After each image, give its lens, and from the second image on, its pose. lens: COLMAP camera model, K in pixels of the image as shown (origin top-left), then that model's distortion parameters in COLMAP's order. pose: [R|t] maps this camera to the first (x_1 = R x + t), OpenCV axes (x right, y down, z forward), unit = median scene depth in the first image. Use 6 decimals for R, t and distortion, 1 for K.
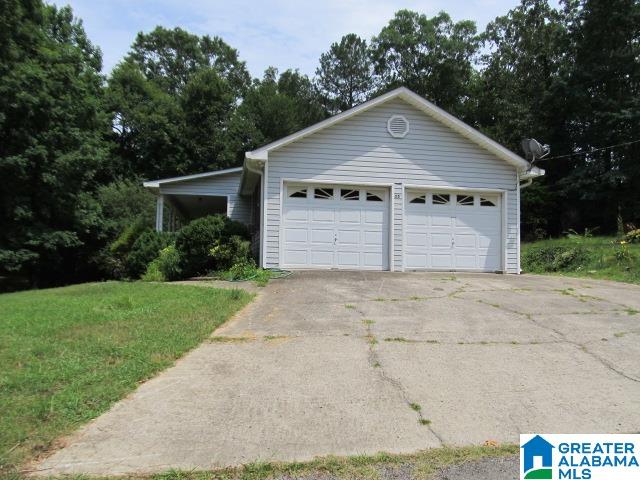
lens RADIAL K [[529.5, 0, 321.5], [0, 529.5, 238.2], [0, 0, 1]] dist [-0.097304, 0.095674]
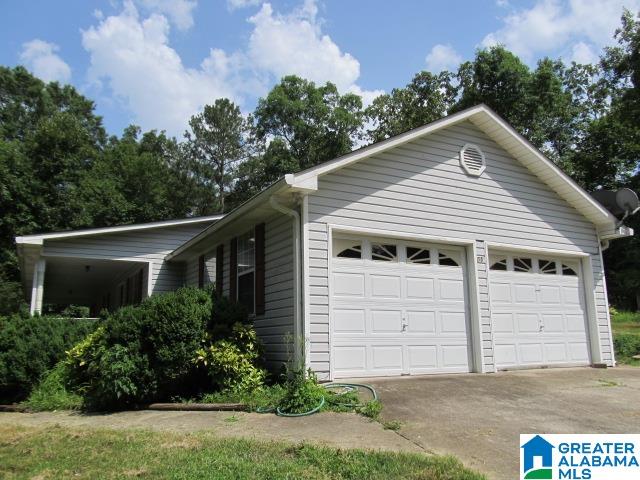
lens RADIAL K [[529.5, 0, 321.5], [0, 529.5, 238.2], [0, 0, 1]] dist [-0.097304, 0.095674]
pose [[0.948524, 0.031647, 0.315121, -0.092249], [0.017031, 0.988458, -0.150534, -0.002933], [-0.316248, 0.148152, 0.937037, 0.151896]]
